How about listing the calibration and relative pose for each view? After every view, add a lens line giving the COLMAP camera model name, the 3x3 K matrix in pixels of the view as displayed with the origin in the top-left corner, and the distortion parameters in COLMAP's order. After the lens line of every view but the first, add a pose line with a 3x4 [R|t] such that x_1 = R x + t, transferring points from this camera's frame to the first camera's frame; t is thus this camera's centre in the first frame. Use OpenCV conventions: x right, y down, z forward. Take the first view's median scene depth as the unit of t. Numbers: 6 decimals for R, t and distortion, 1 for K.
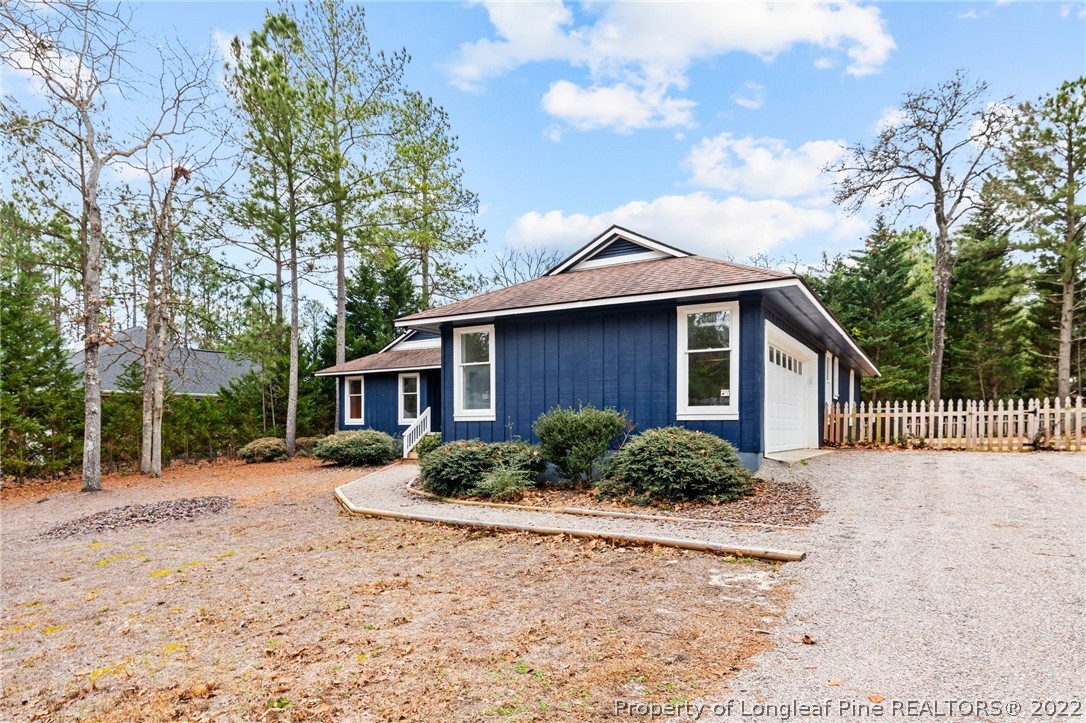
lens RADIAL K [[639.1, 0, 543.6], [0, 639.1, 408.9], [0, 0, 1]] dist [0.000467, 0.001030]
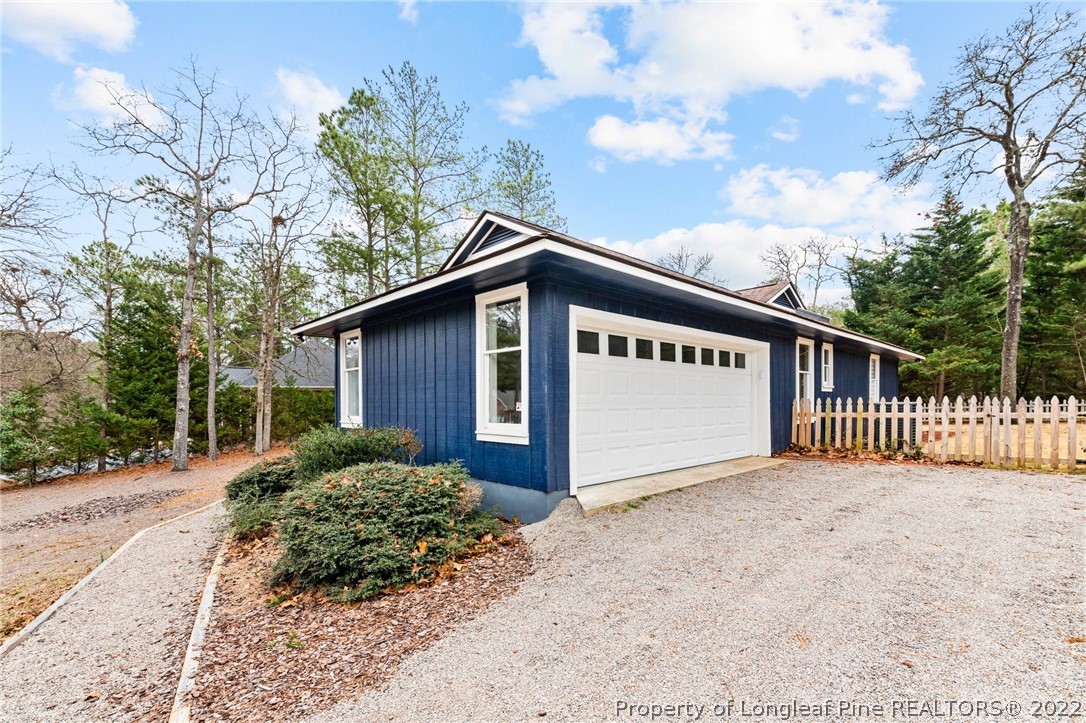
lens RADIAL K [[478.9, 0, 539.7], [0, 478.9, 389.6], [0, 0, 1]] dist [0.001098, -0.001035]
pose [[0.960742, -0.015373, -0.277017, 0.159837], [0.017017, 0.999849, 0.003531, -0.016205], [0.276921, -0.008106, 0.960858, 0.162572]]
